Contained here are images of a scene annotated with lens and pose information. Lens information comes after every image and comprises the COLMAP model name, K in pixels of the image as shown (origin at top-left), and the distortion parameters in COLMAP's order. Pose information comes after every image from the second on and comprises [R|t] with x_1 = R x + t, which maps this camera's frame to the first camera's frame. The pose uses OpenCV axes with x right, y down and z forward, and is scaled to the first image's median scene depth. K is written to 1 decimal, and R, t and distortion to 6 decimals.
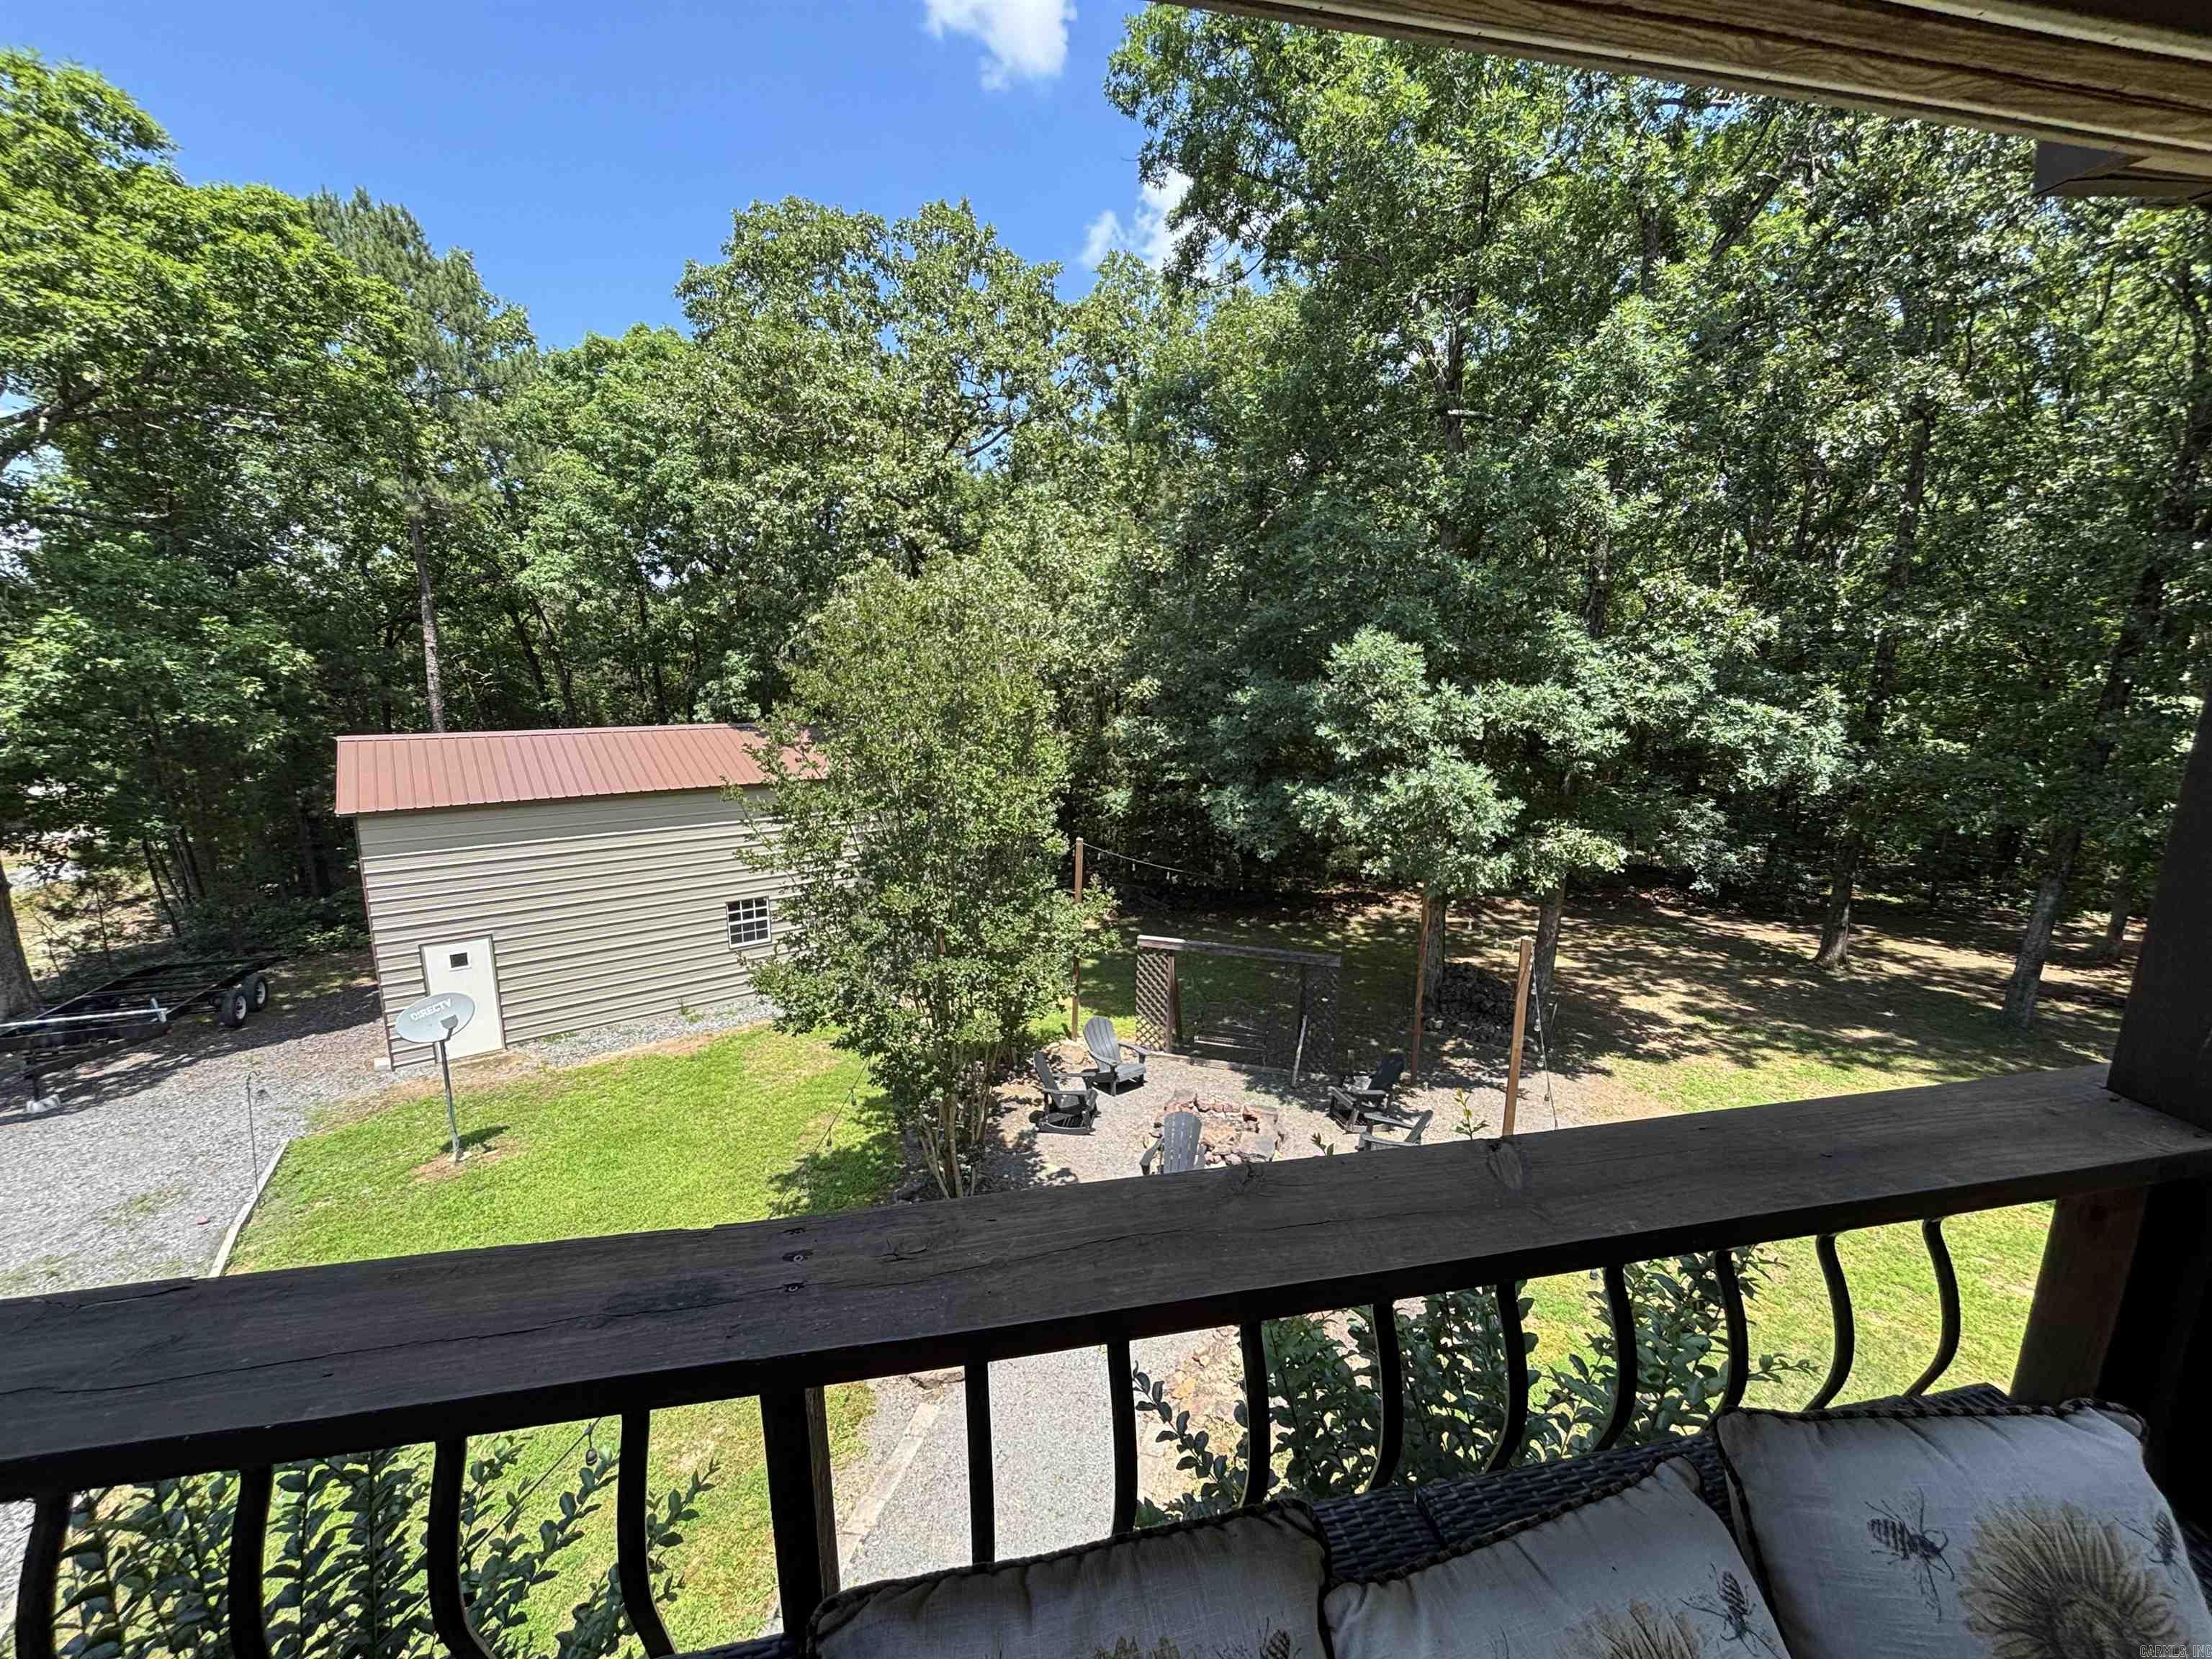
lens RADIAL K [[897.1, 0, 1102.5], [0, 897.1, 825.4], [0, 0, 1]] dist [0.000680, -0.000541]
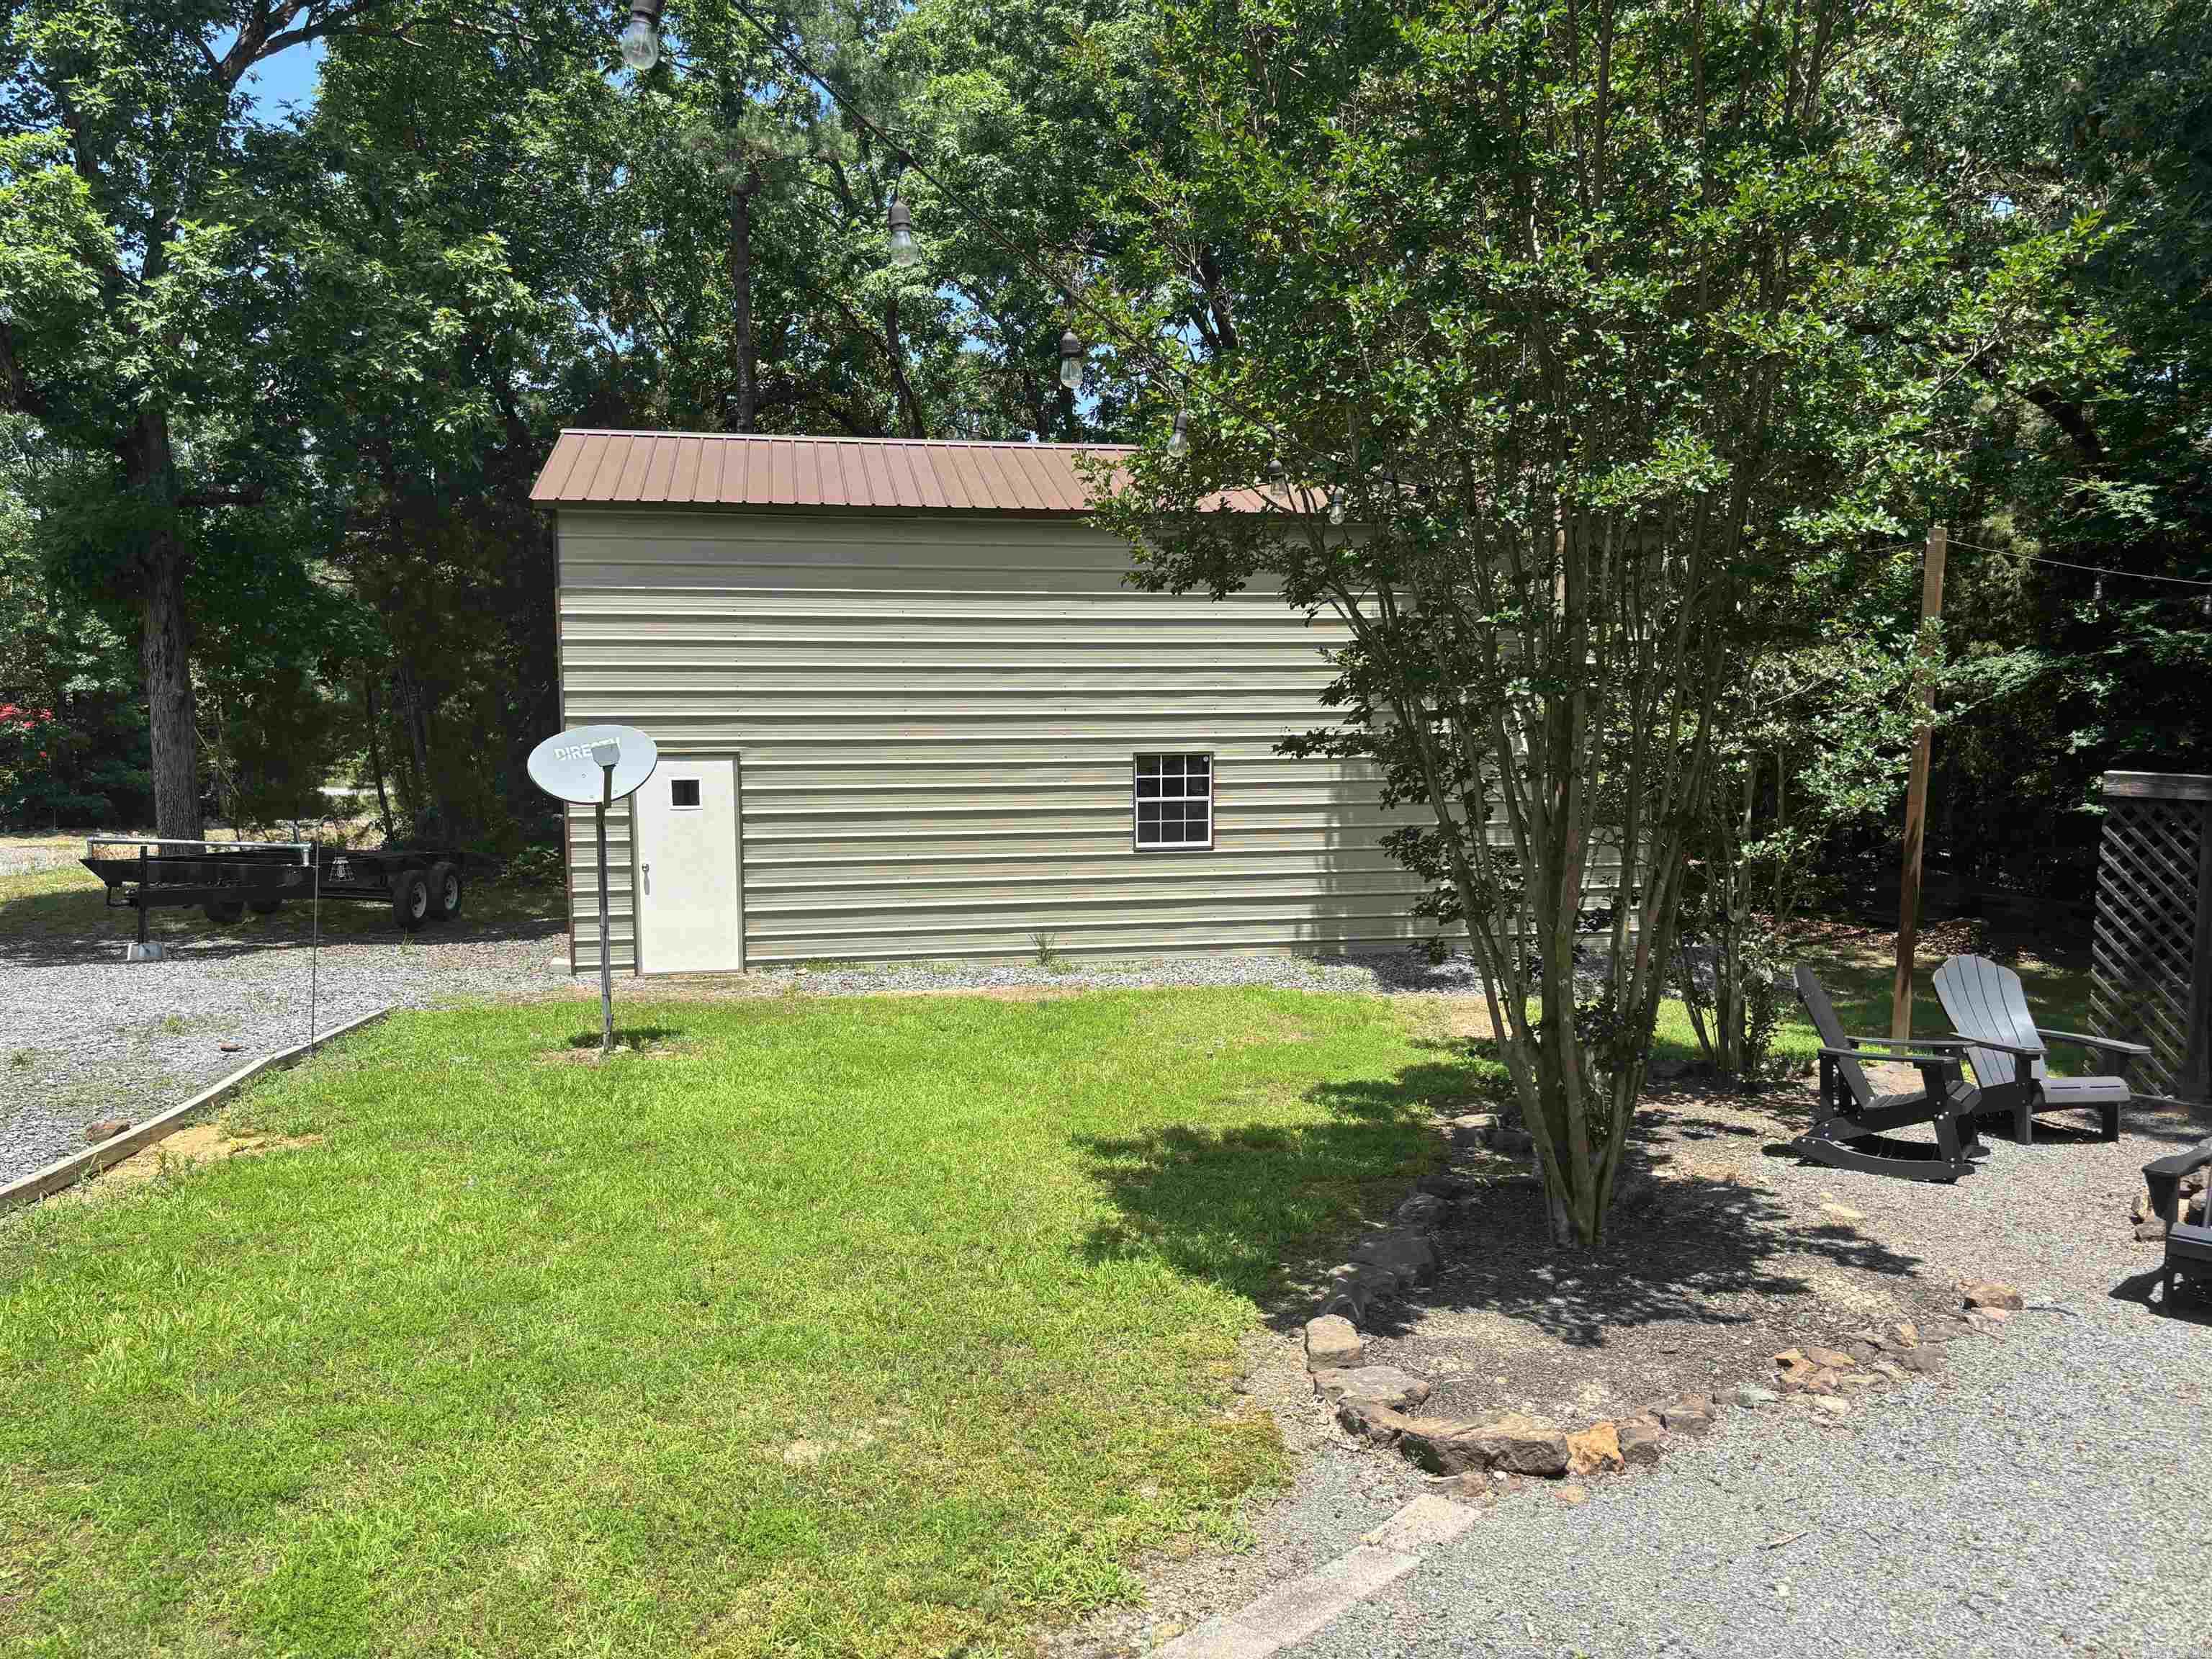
lens RADIAL K [[1669.0, 0, 1085.1], [0, 1669.0, 838.4], [0, 0, 1]] dist [0.047294, -0.060189]
pose [[0.889805, 0.034471, -0.455036, -0.020937], [-0.069919, 0.995668, -0.061296, 0.233831], [0.450952, 0.086357, 0.888361, 0.195792]]
